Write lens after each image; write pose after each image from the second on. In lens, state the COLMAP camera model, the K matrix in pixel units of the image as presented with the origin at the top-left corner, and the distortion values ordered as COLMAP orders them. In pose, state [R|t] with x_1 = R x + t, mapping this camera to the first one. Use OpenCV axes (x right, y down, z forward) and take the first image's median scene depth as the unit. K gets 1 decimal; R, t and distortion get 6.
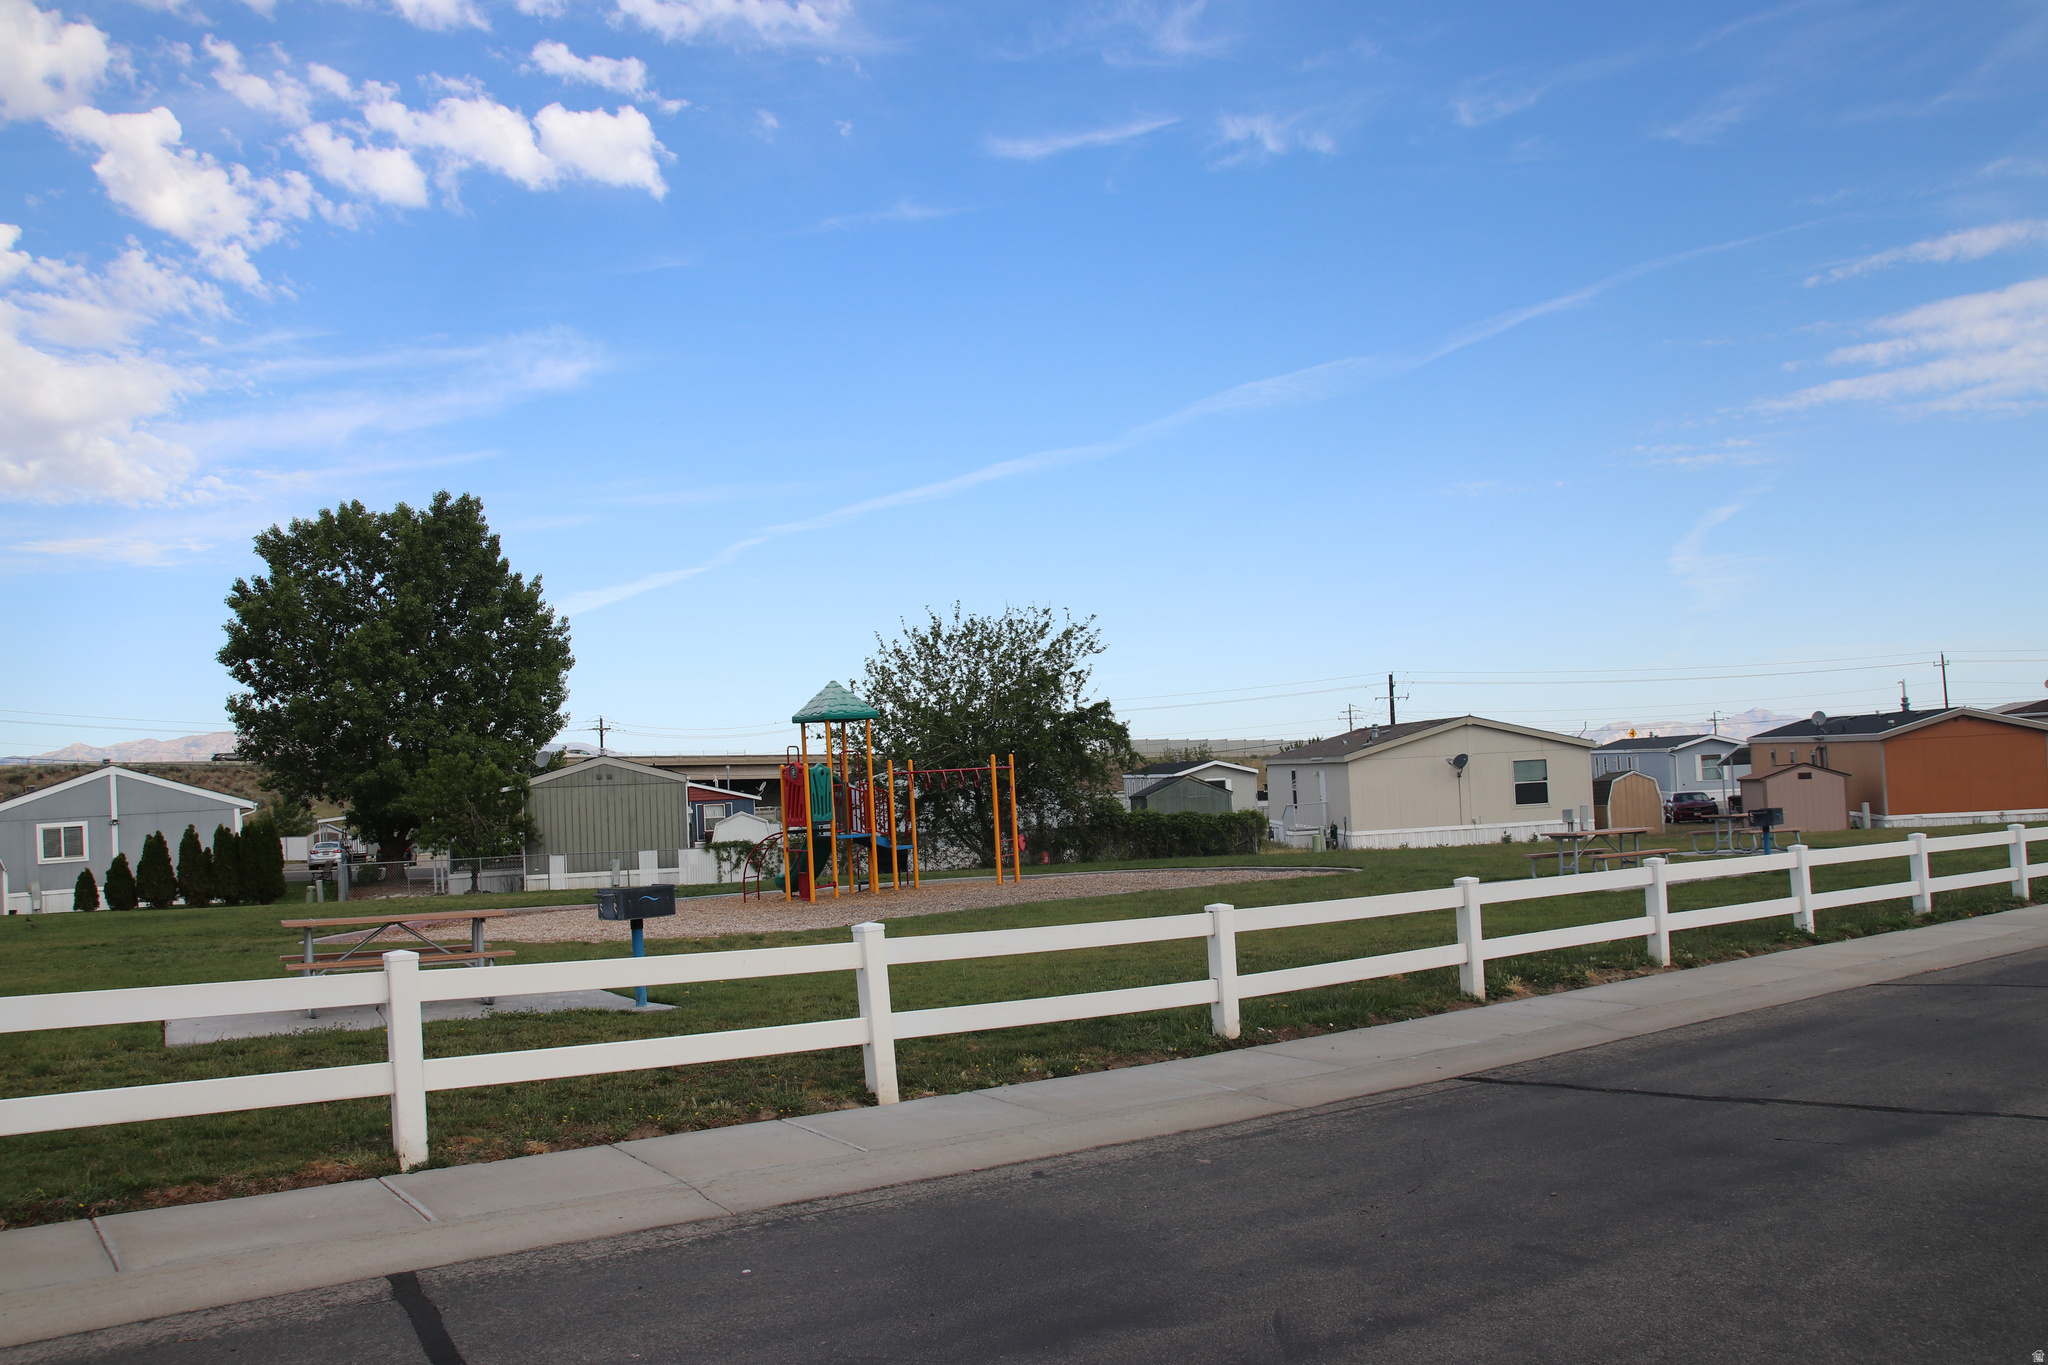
lens RADIAL K [[1623.6, 0, 1024.0], [0, 1623.6, 682.5], [0, 0, 1]] dist [-0.097930, 0.002553]
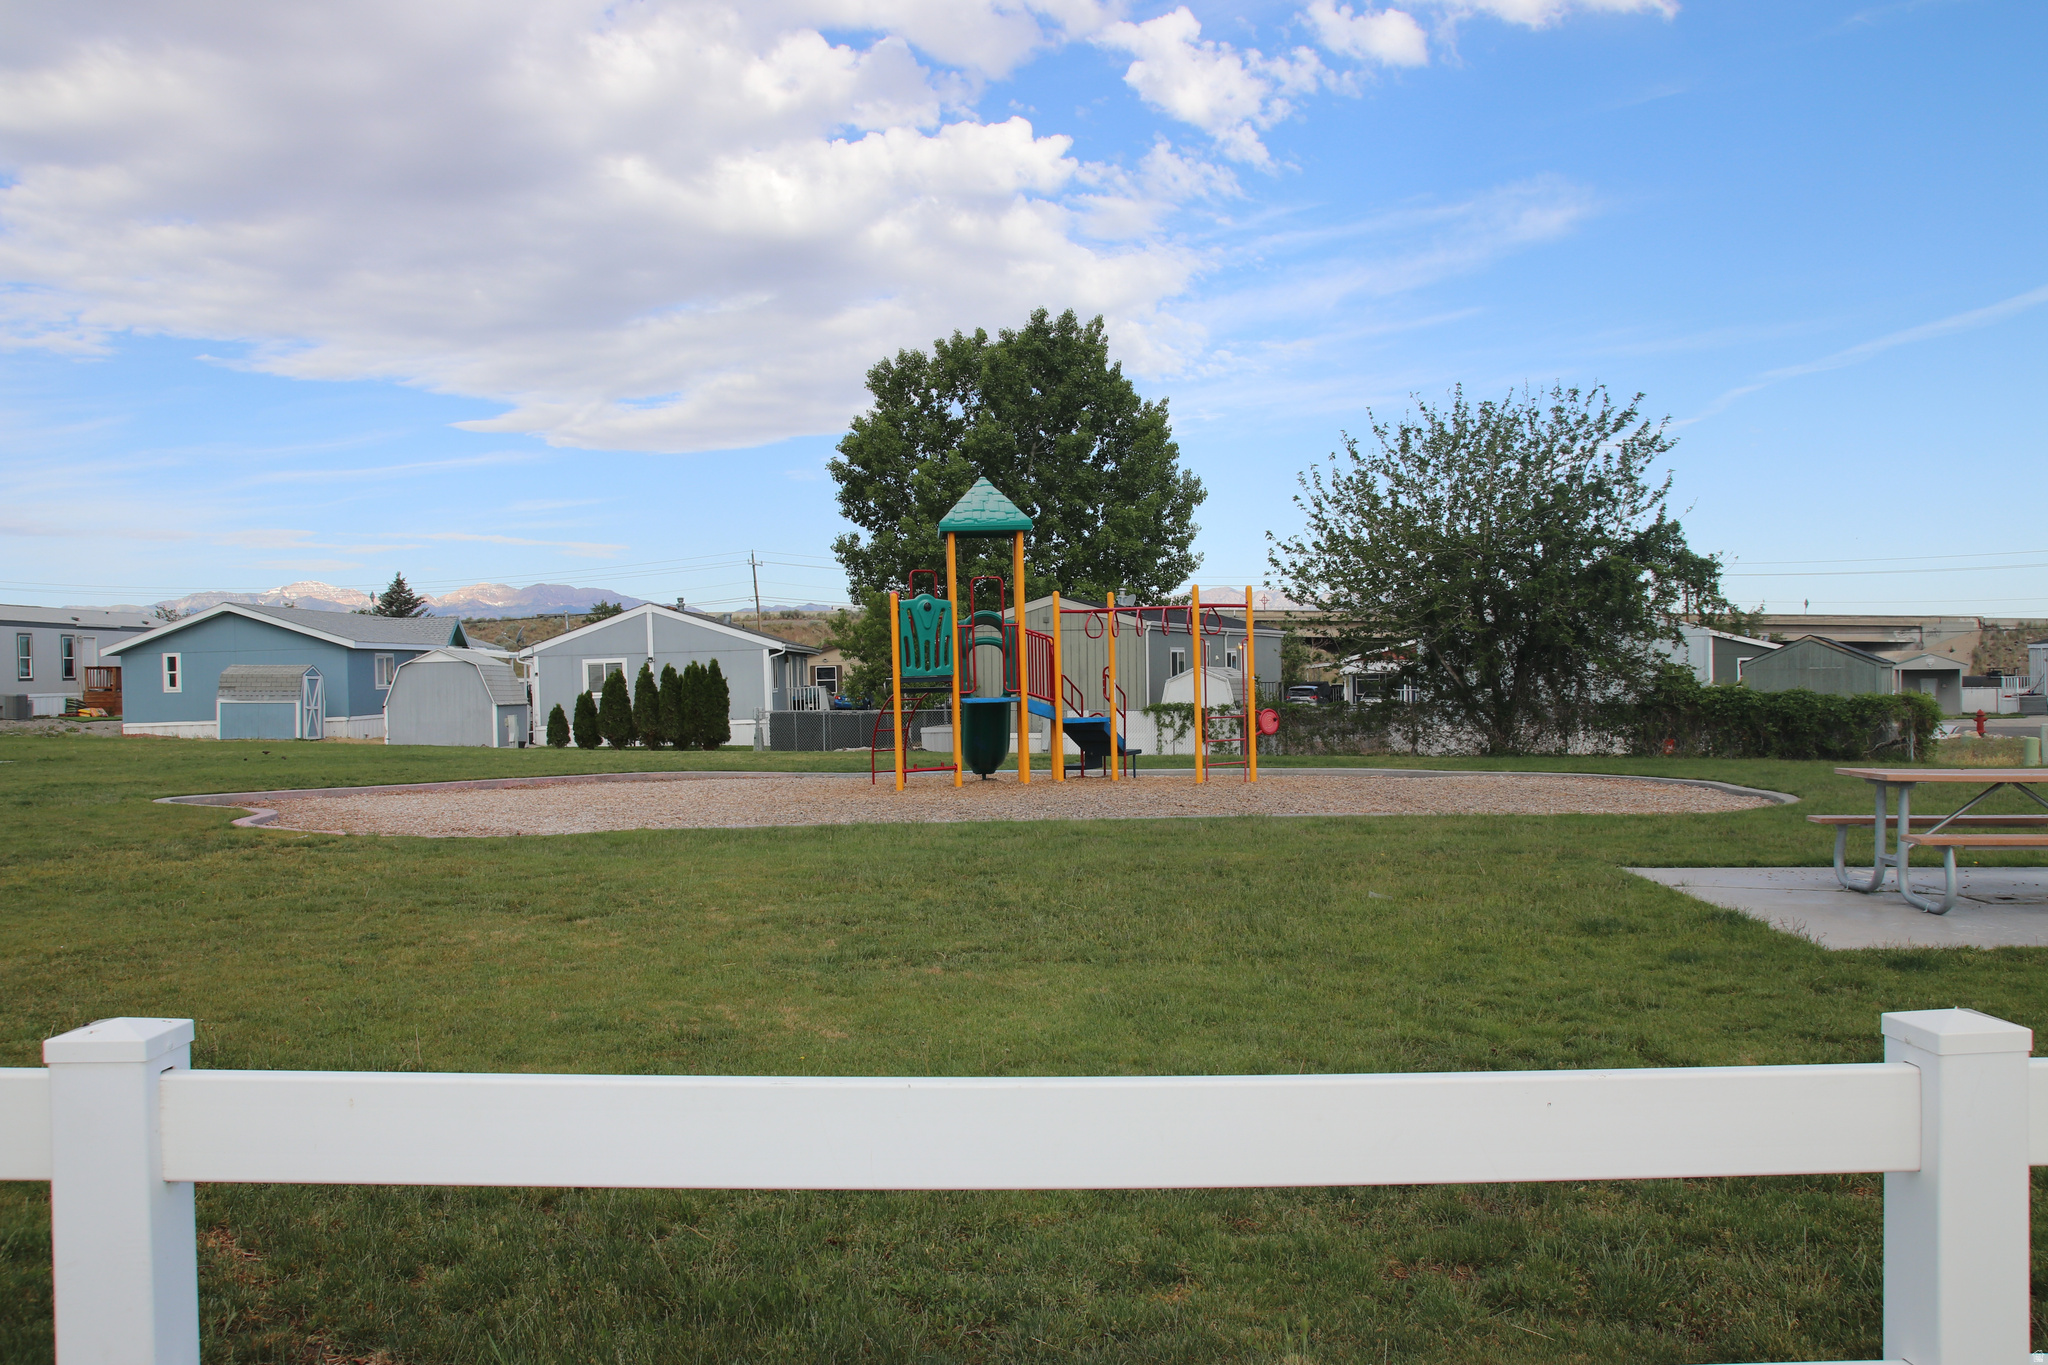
lens RADIAL K [[1631.7, 0, 1024.0], [0, 1631.7, 682.5], [0, 0, 1]] dist [-0.069456, -0.003276]
pose [[0.824335, 0.039723, -0.564707, 0.165540], [0.009356, 0.996443, 0.083749, 0.015335], [0.566025, -0.074321, 0.821031, 0.230527]]
